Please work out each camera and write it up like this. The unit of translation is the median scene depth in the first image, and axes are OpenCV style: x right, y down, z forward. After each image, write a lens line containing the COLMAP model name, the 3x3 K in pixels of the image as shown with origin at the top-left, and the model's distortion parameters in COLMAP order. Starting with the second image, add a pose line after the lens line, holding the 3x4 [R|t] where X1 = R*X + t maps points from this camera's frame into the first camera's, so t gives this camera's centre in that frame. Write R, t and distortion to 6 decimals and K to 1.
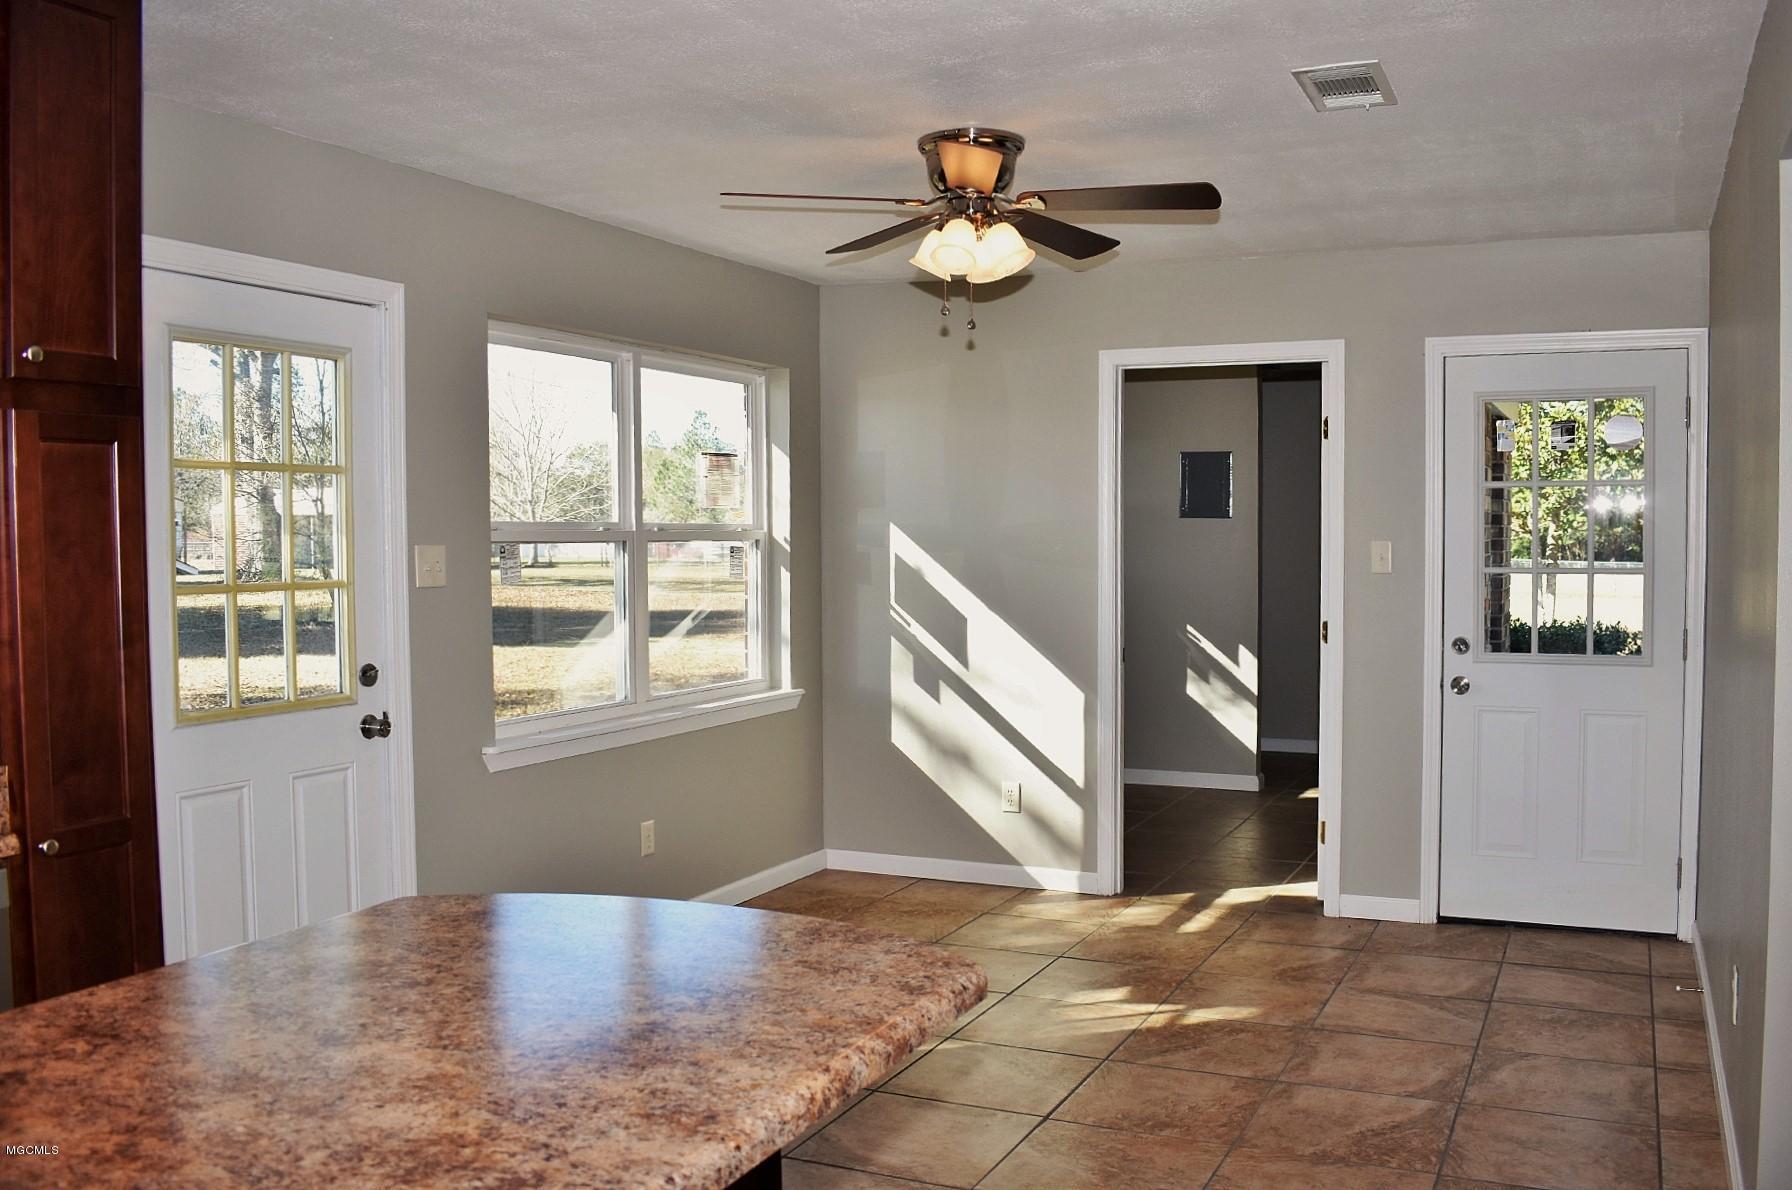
lens RADIAL K [[1523.1, 0, 937.9], [0, 1523.1, 600.4], [0, 0, 1]] dist [-0.091119, 0.012031]
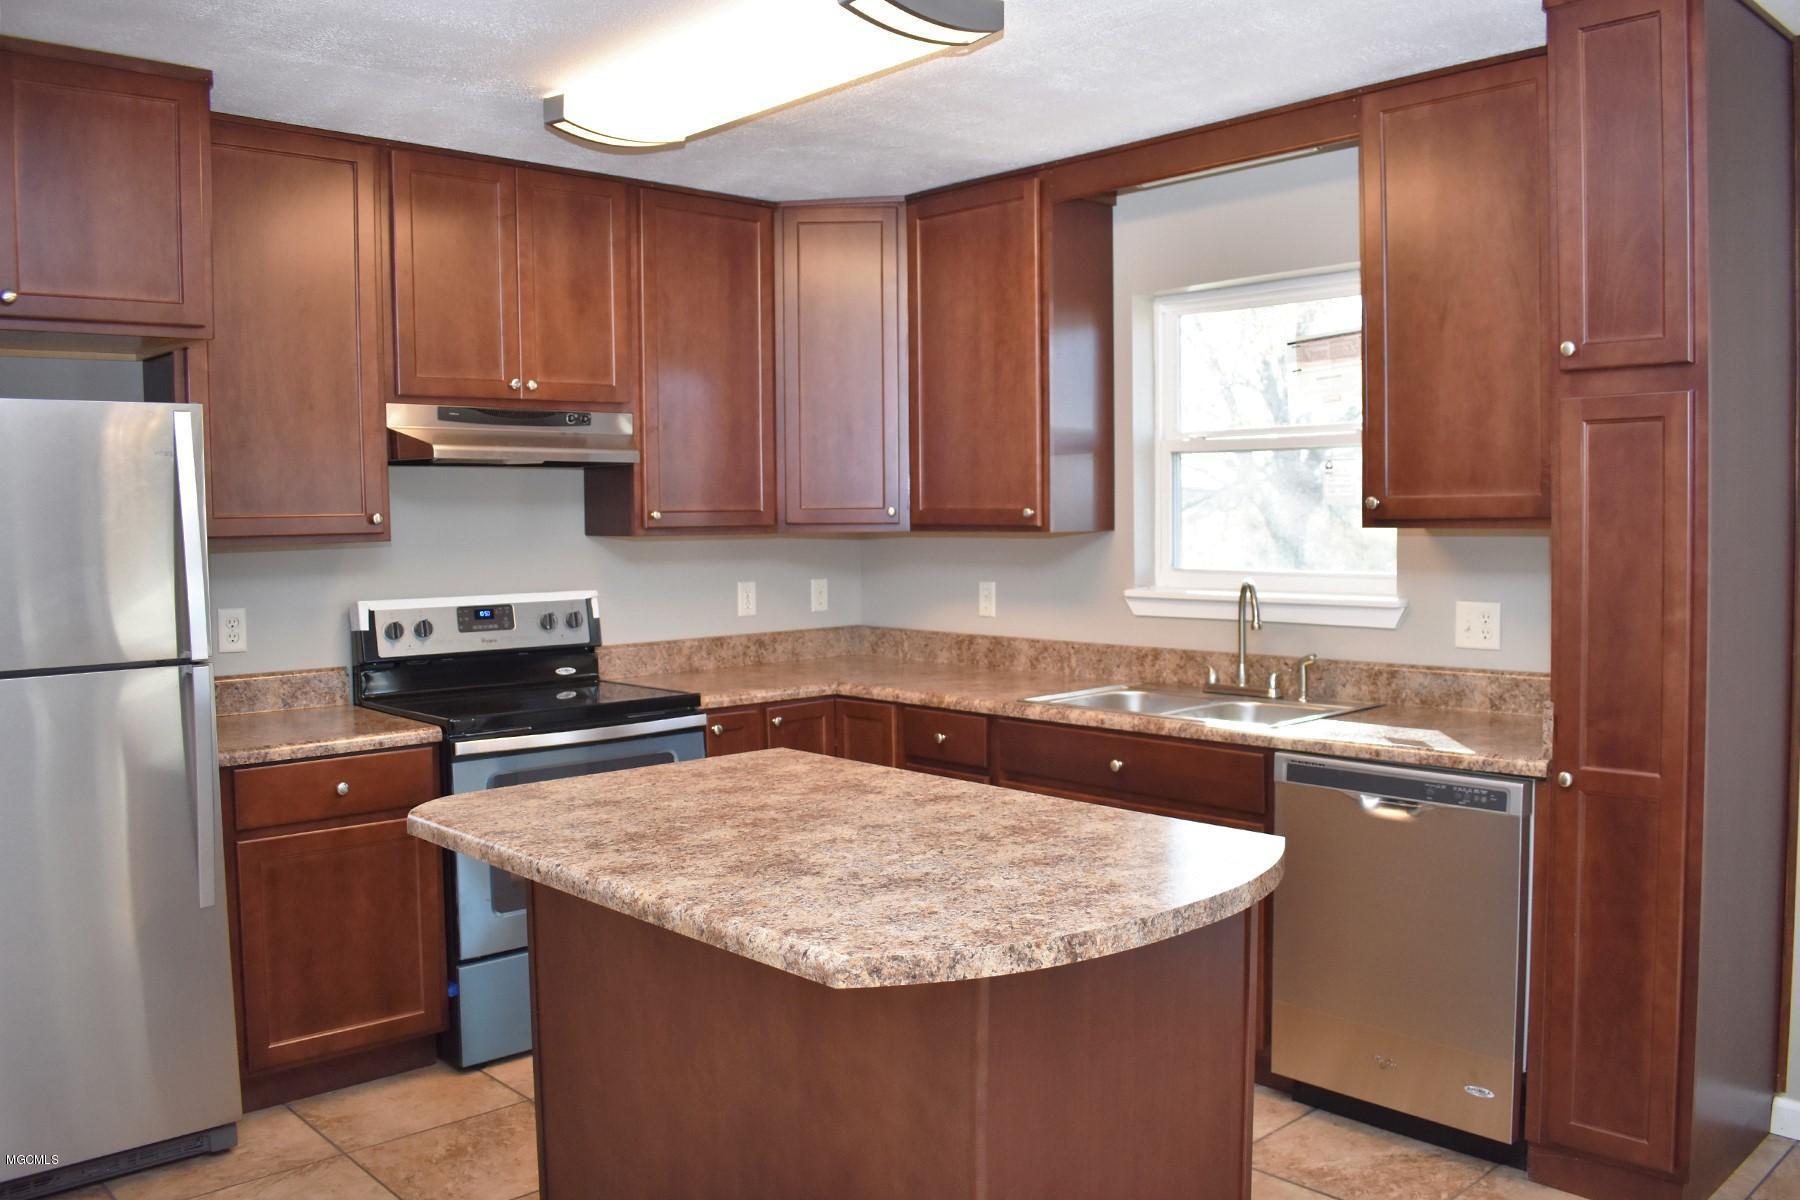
lens RADIAL K [[1459.1, 0, 944.2], [0, 1459.1, 606.8], [0, 0, 1]] dist [-0.091019, 0.008656]
pose [[-0.365562, 0.068081, -0.928294, 0.844513], [-0.026781, 0.996139, 0.083604, -0.064906], [0.930401, 0.055423, -0.362328, 1.356046]]
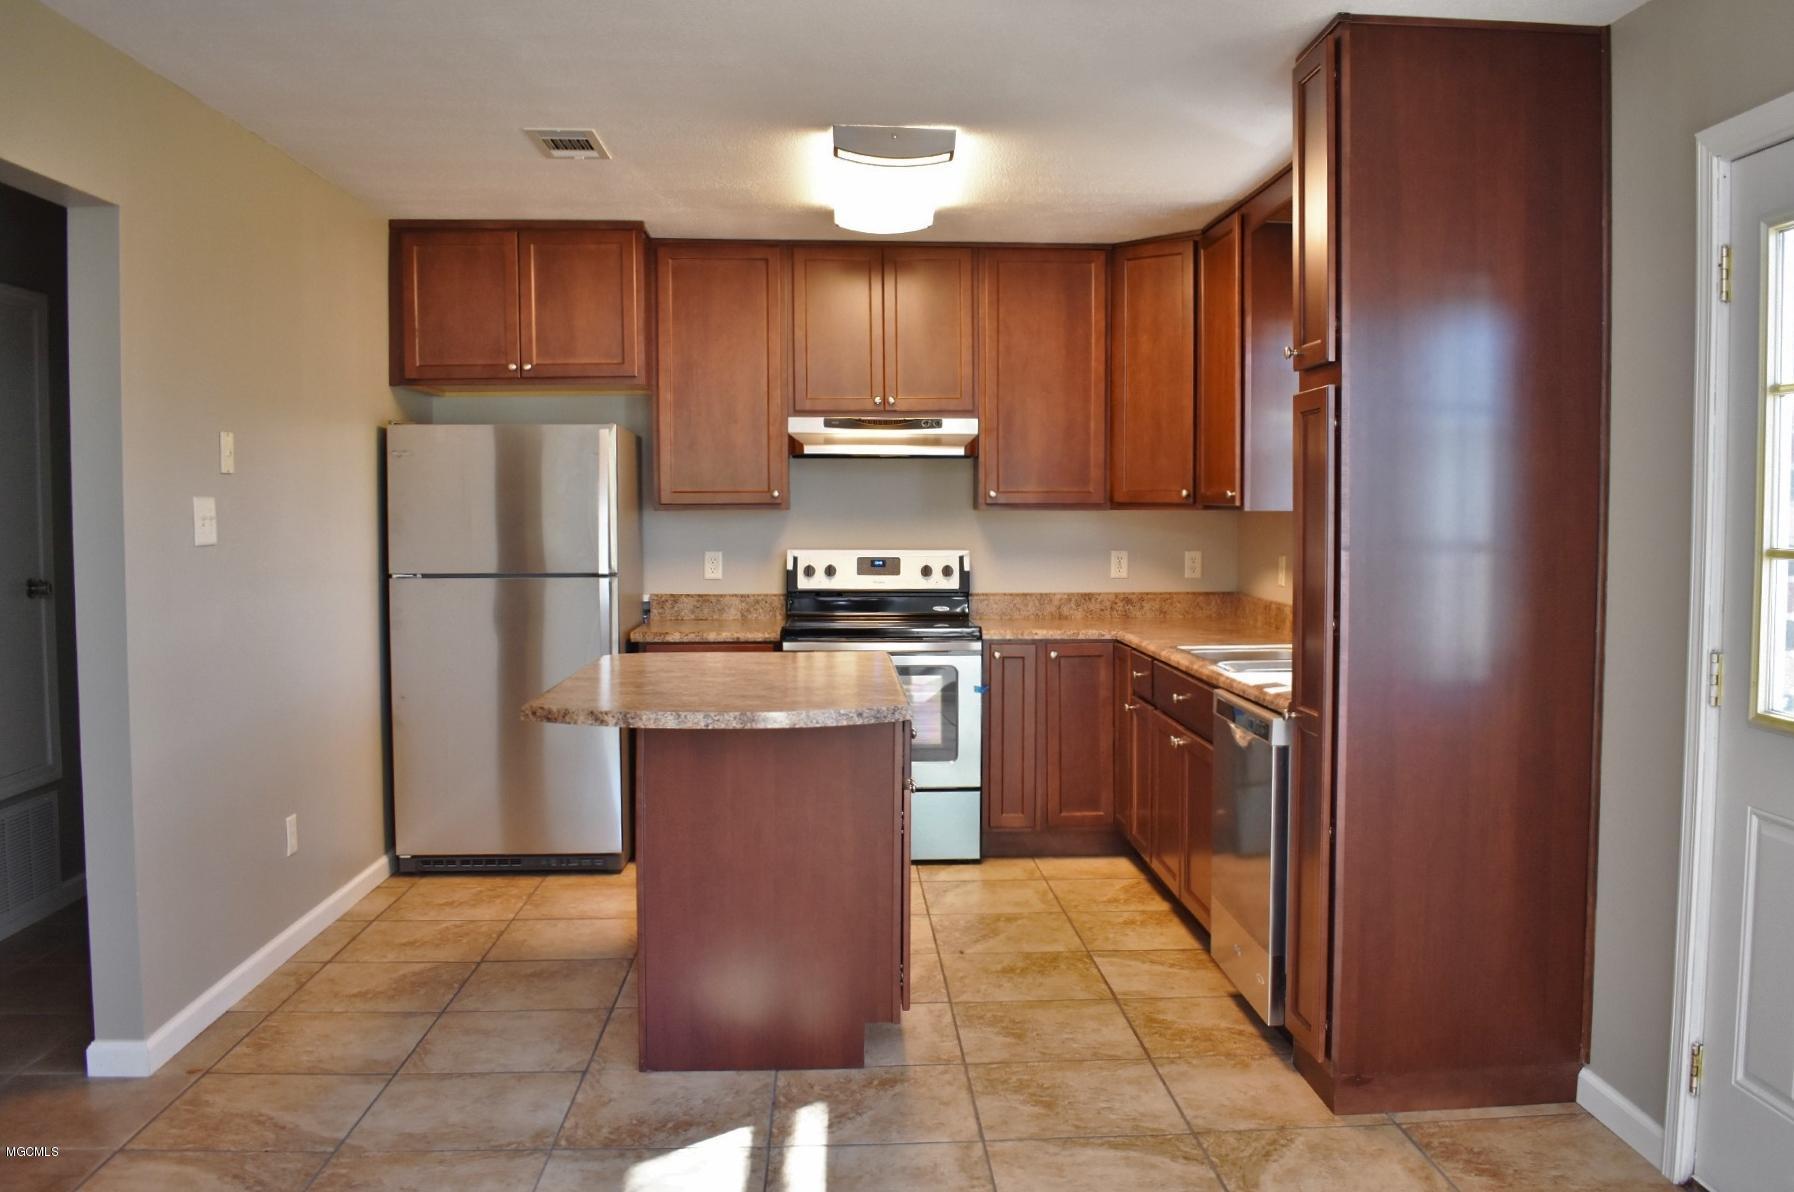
lens RADIAL K [[1524.8, 0, 939.0], [0, 1524.8, 601.4], [0, 0, 1]] dist [-0.091119, 0.012031]
pose [[-0.878662, 0.033289, -0.476283, 0.502522], [-0.016423, 0.994869, 0.099833, -0.098090], [0.477162, 0.095542, -0.873606, 2.833293]]
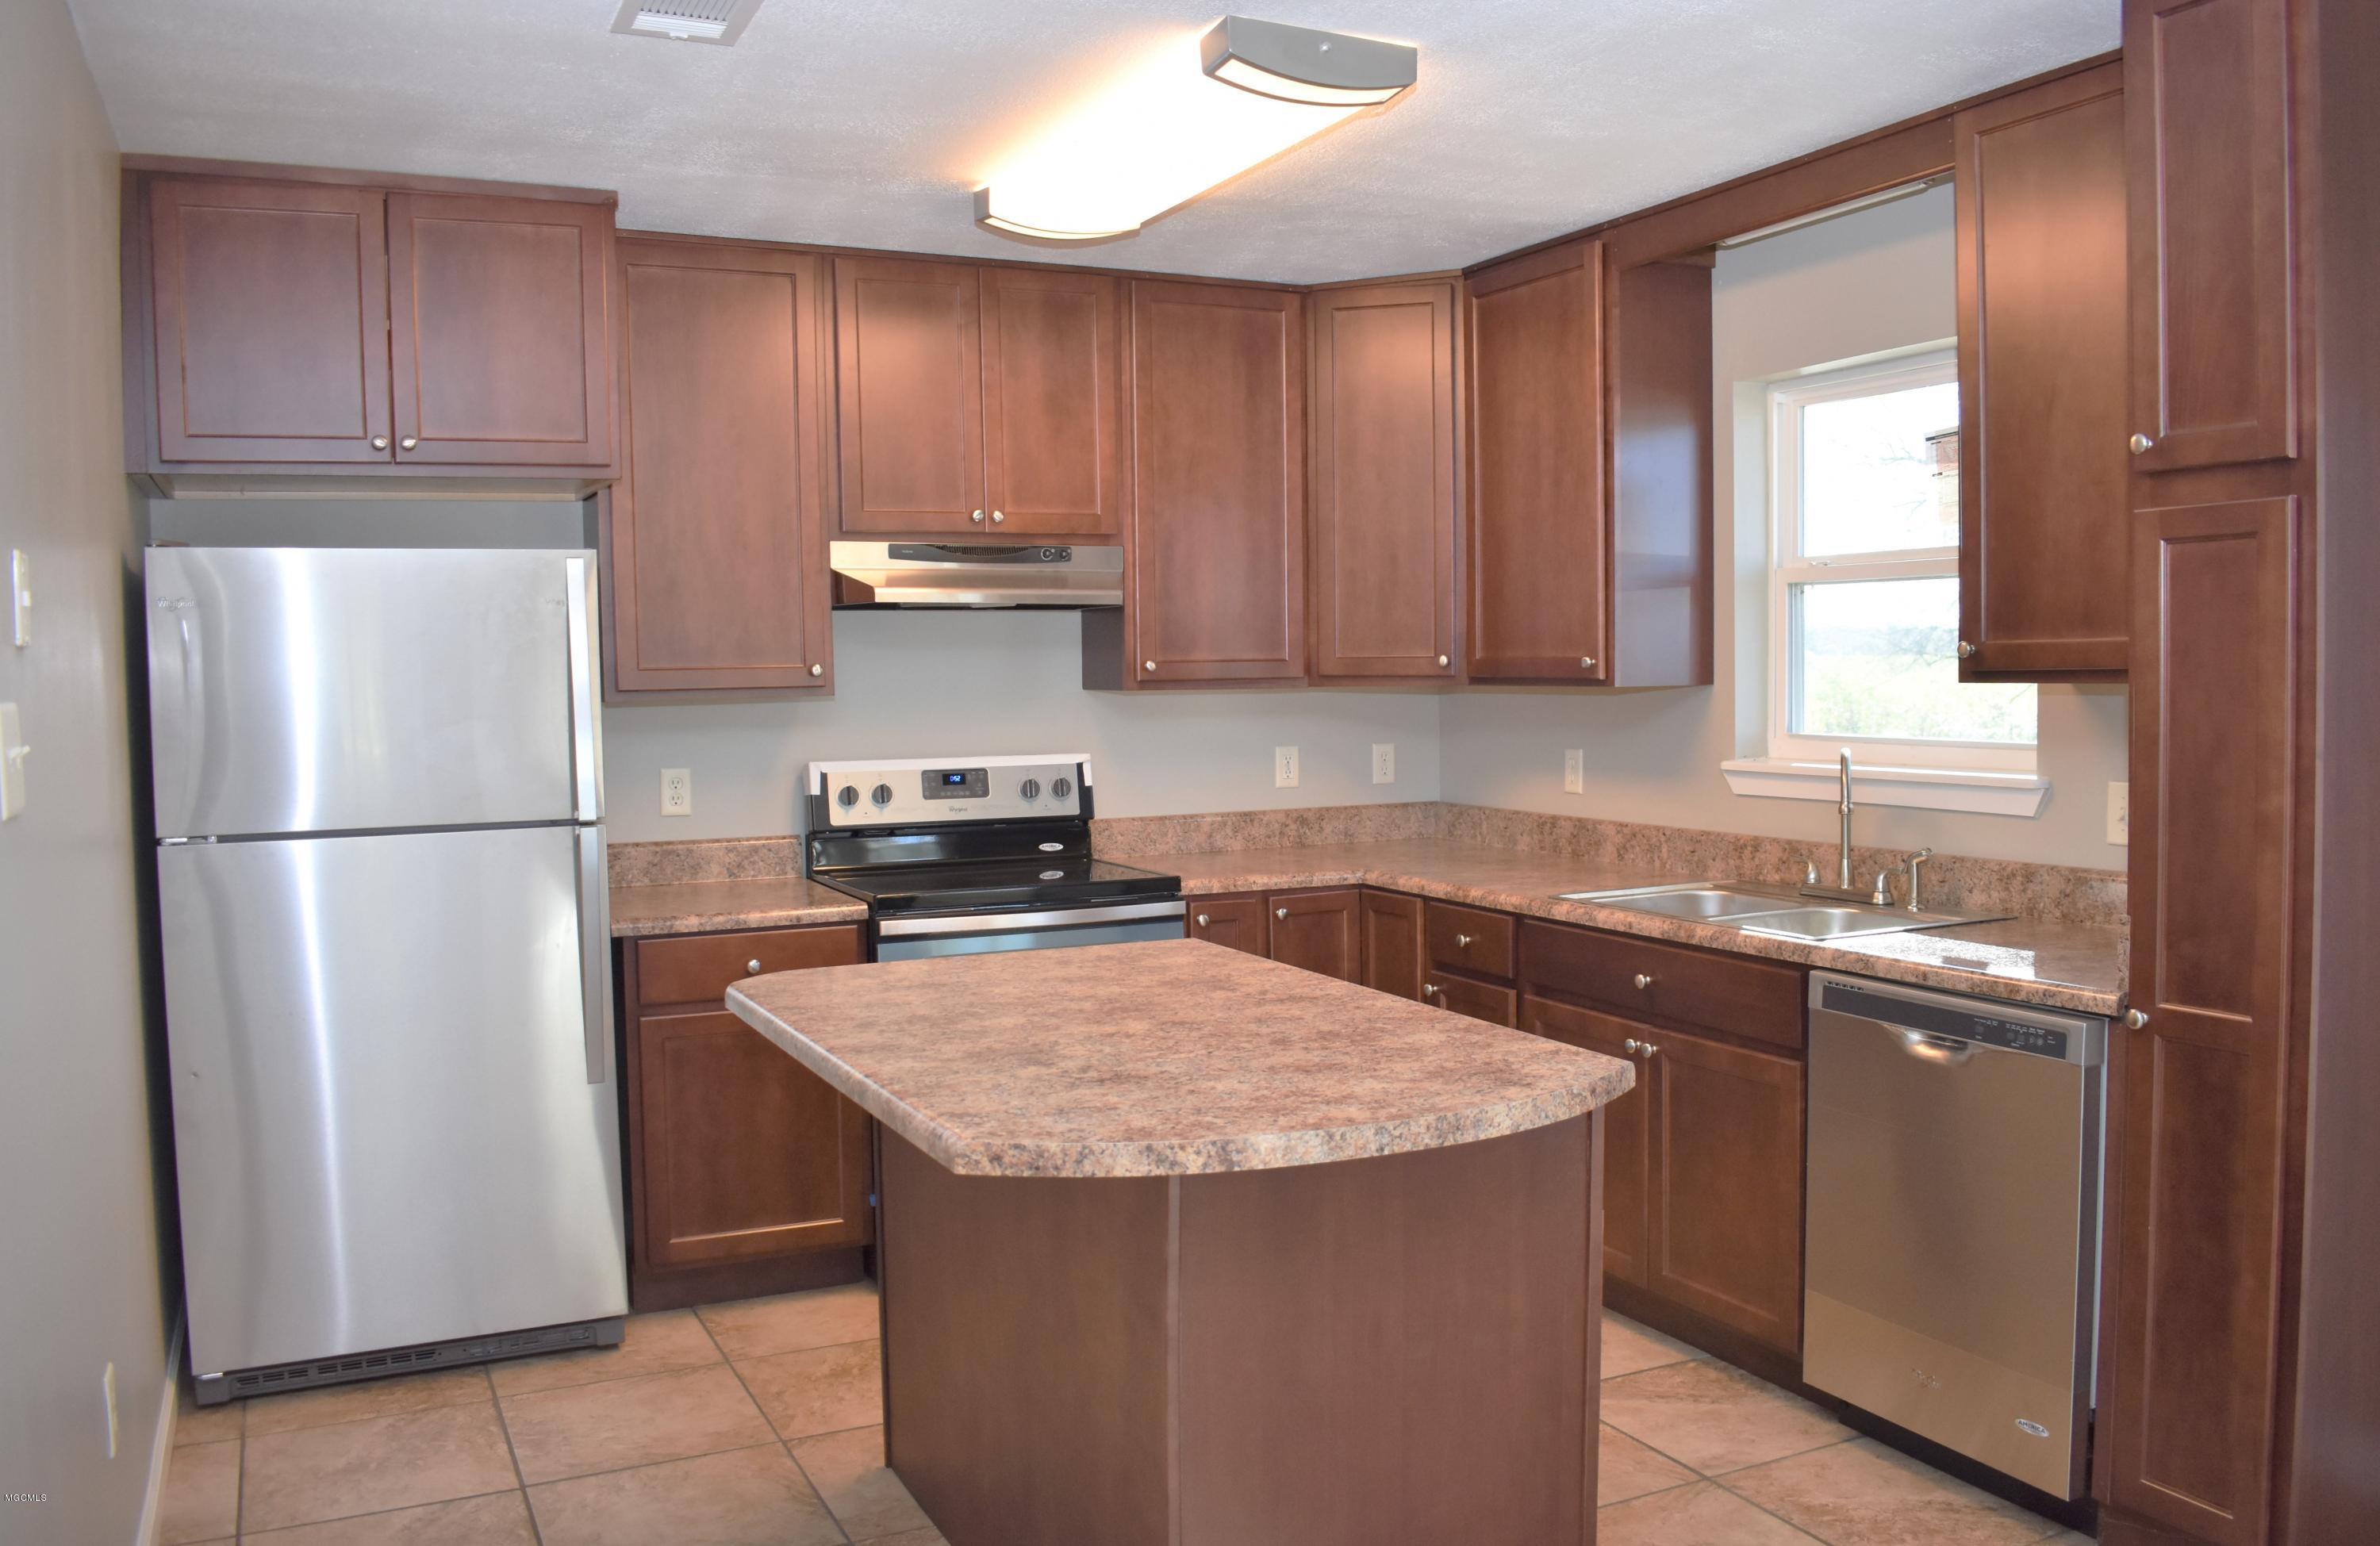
lens RADIAL K [[1902.8, 0, 1213.2], [0, 1902.8, 793.2], [0, 0, 1]] dist [-0.087082, 0.000084]
pose [[-0.630090, 0.064780, -0.773815, 0.798958], [-0.016207, 0.995200, 0.096510, -0.081869], [0.776353, 0.073351, -0.626016, 1.760163]]
